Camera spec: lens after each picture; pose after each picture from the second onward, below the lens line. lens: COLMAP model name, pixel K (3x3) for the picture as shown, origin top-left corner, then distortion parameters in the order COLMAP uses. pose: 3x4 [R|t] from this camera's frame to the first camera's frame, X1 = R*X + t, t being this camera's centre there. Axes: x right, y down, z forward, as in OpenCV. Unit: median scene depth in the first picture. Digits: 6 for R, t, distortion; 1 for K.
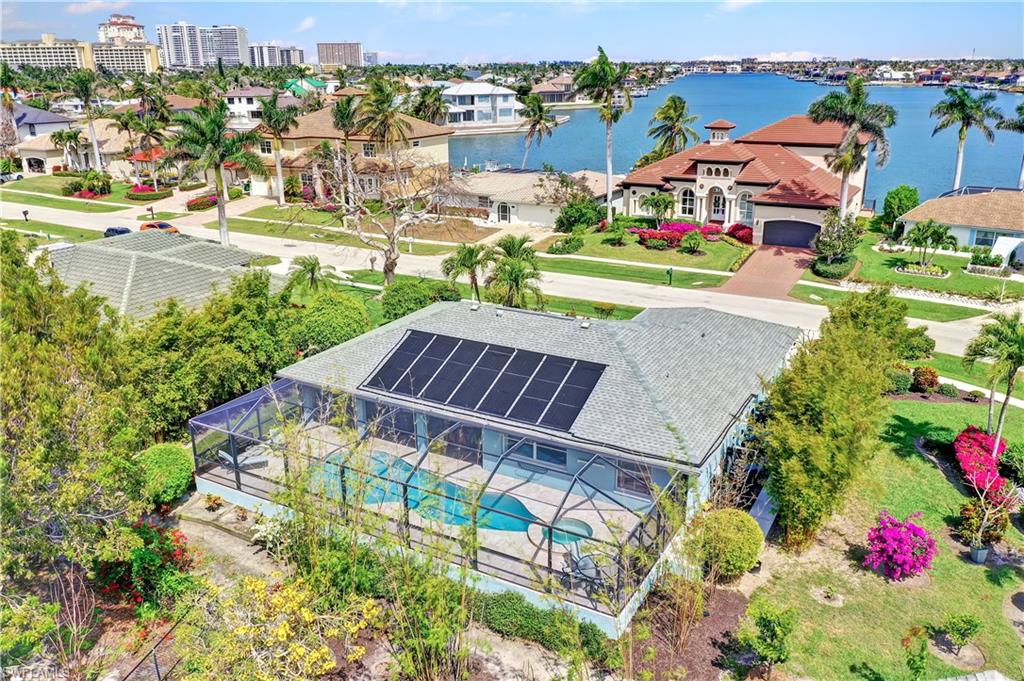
lens RADIAL K [[802.7, 0, 509.6], [0, 802.7, 356.3], [0, 0, 1]] dist [-0.012618, -0.004185]
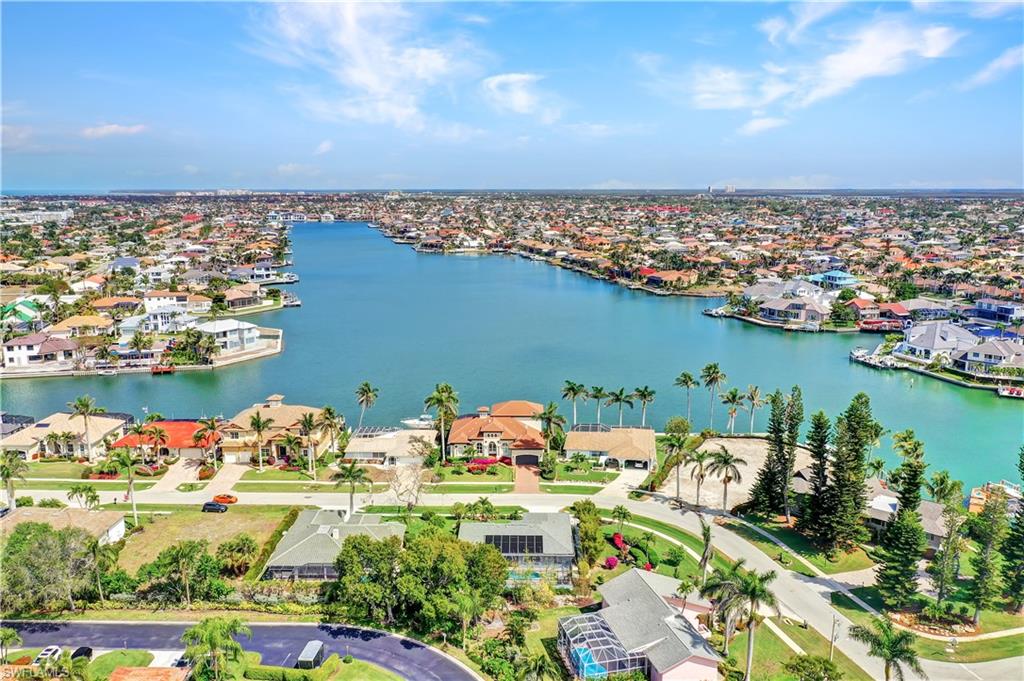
lens RADIAL K [[807.1, 0, 513.8], [0, 807.1, 335.3], [0, 0, 1]] dist [-0.006524, 0.000758]
pose [[0.873683, -0.075915, 0.480536, -0.750368], [0.156382, 0.979152, -0.129639, -0.188393], [-0.460676, 0.188410, 0.867340, -1.066697]]
